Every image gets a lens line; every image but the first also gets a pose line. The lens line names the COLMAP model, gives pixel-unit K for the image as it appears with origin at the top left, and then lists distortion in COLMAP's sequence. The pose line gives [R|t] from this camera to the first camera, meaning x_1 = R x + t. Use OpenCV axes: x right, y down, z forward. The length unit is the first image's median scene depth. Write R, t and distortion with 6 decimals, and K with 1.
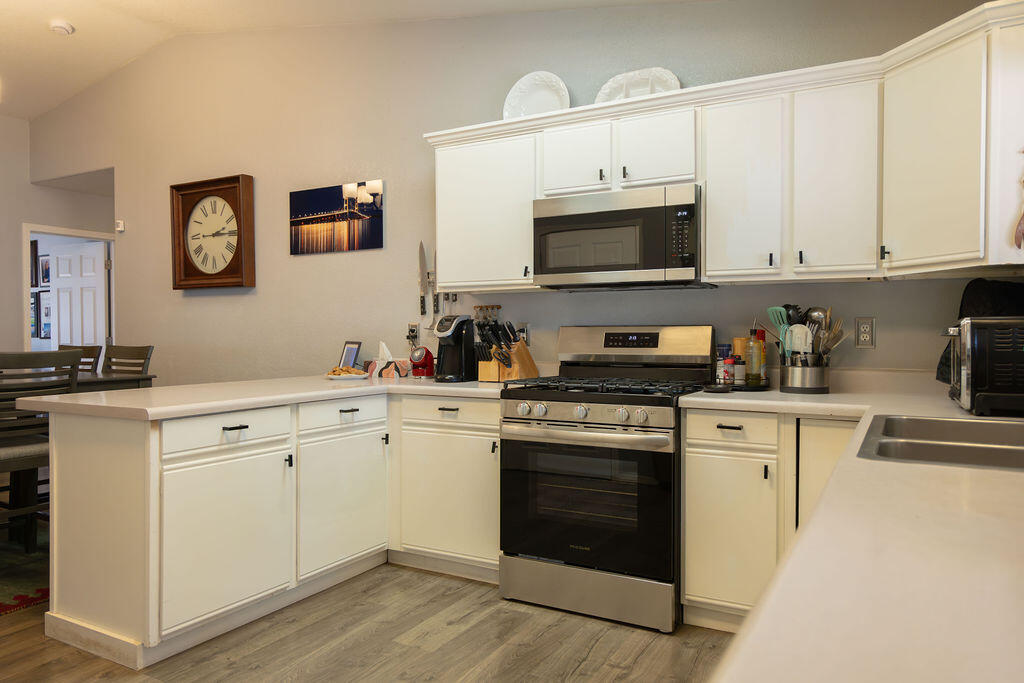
lens RADIAL K [[721.8, 0, 511.7], [0, 721.8, 340.6], [0, 0, 1]] dist [0.009277, 0.009775]
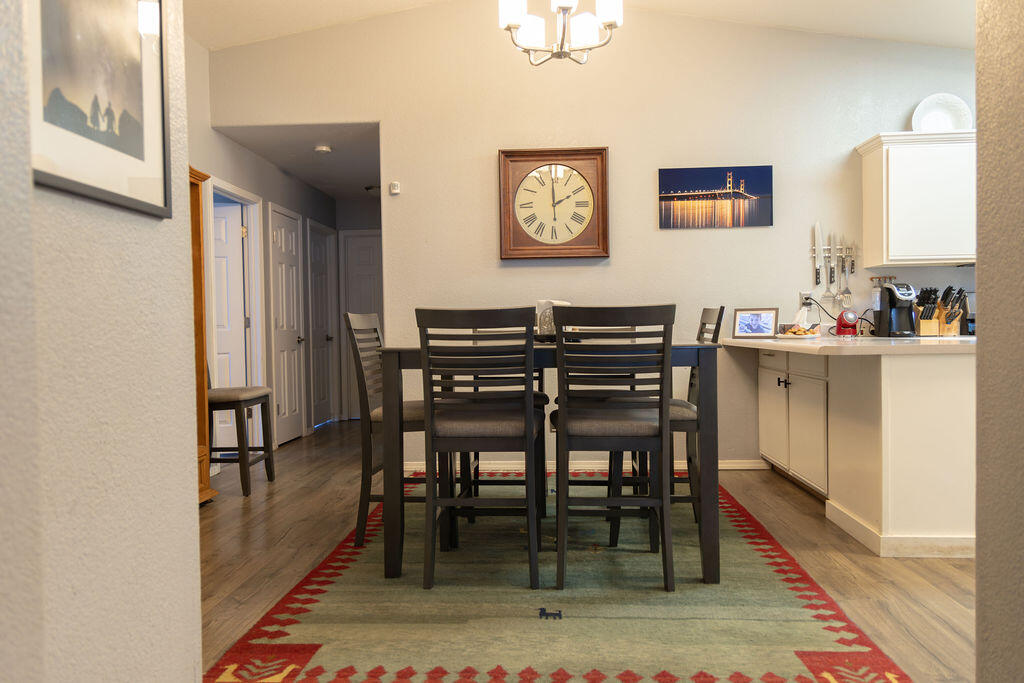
lens RADIAL K [[721.8, 0, 511.1], [0, 721.8, 340.6], [0, 0, 1]] dist [0.009277, 0.009775]
pose [[0.891848, -0.016490, 0.452035, -0.996173], [0.018790, 0.999823, -0.000599, 0.041656], [-0.451945, 0.009028, 0.892000, 0.165510]]
